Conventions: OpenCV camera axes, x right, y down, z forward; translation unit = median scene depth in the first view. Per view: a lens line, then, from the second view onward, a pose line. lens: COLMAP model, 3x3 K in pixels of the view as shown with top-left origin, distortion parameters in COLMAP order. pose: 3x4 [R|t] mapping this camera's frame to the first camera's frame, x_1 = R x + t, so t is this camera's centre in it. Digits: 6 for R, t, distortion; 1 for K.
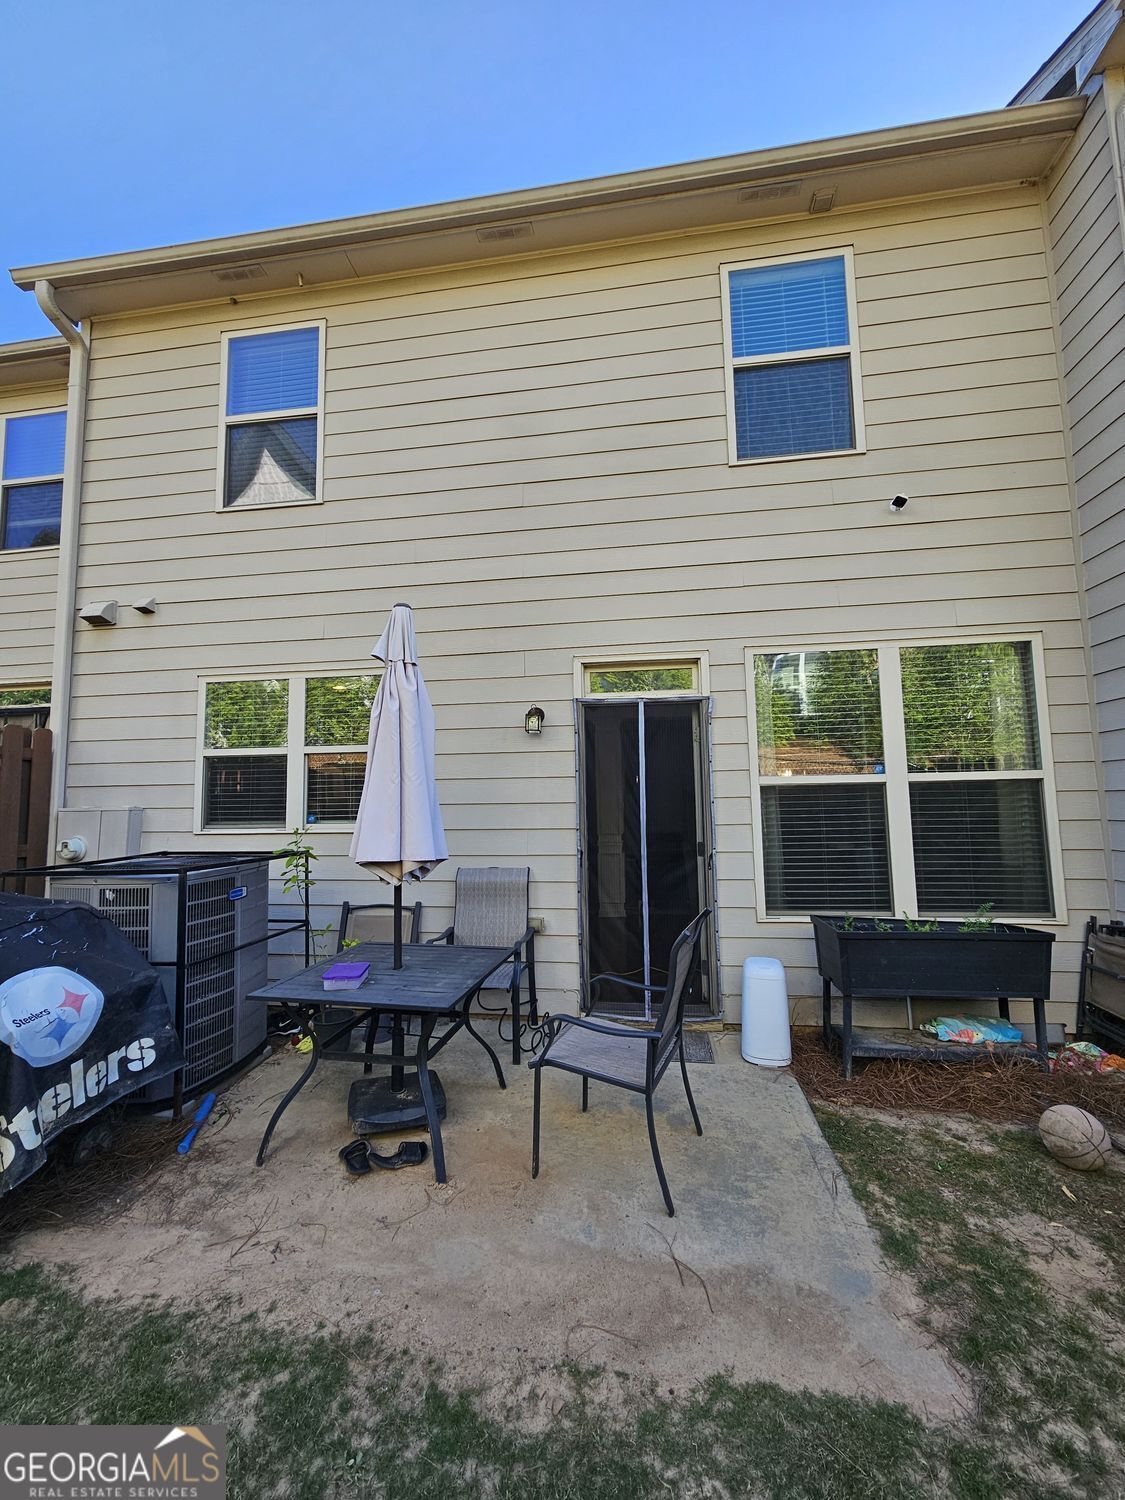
lens RADIAL K [[609.7, 0, 558.5], [0, 609.7, 747.0], [0, 0, 1]] dist [-0.000997, -0.000074]
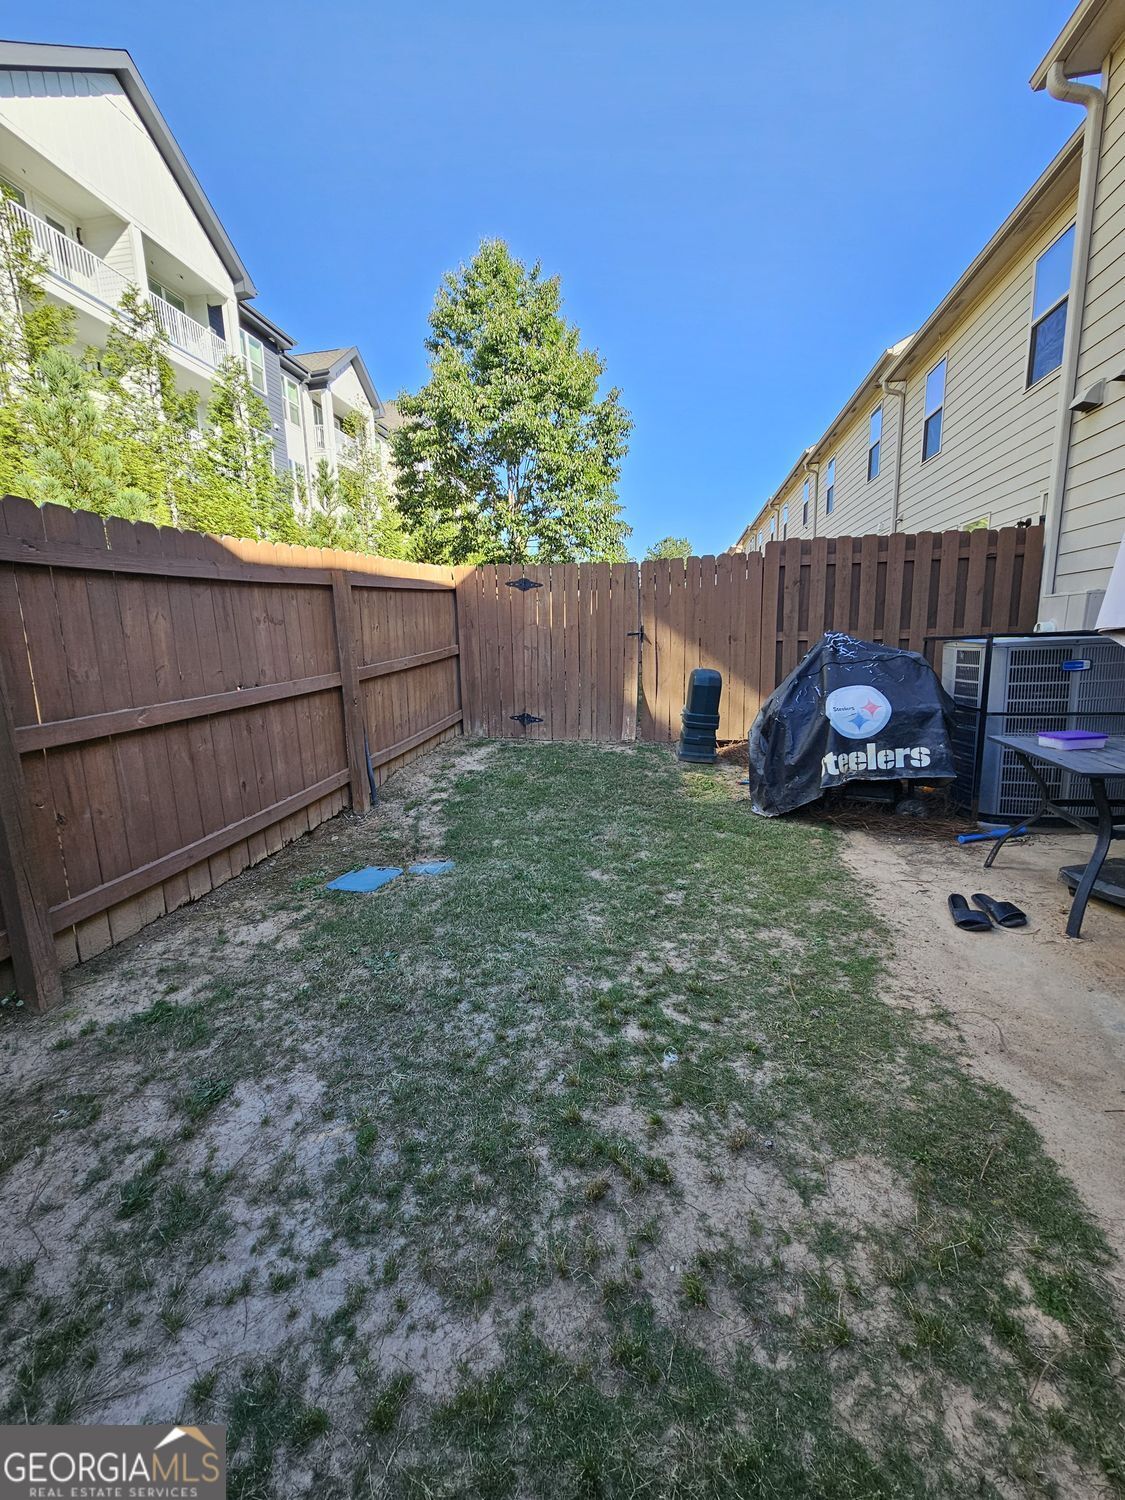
lens RADIAL K [[609.7, 0, 558.5], [0, 609.7, 747.0], [0, 0, 1]] dist [-0.000997, -0.000074]
pose [[-0.036159, 0.192855, -0.980561, 0.815719], [0.120080, 0.974932, 0.187320, 0.109444], [0.992105, -0.110973, -0.058411, 0.242572]]
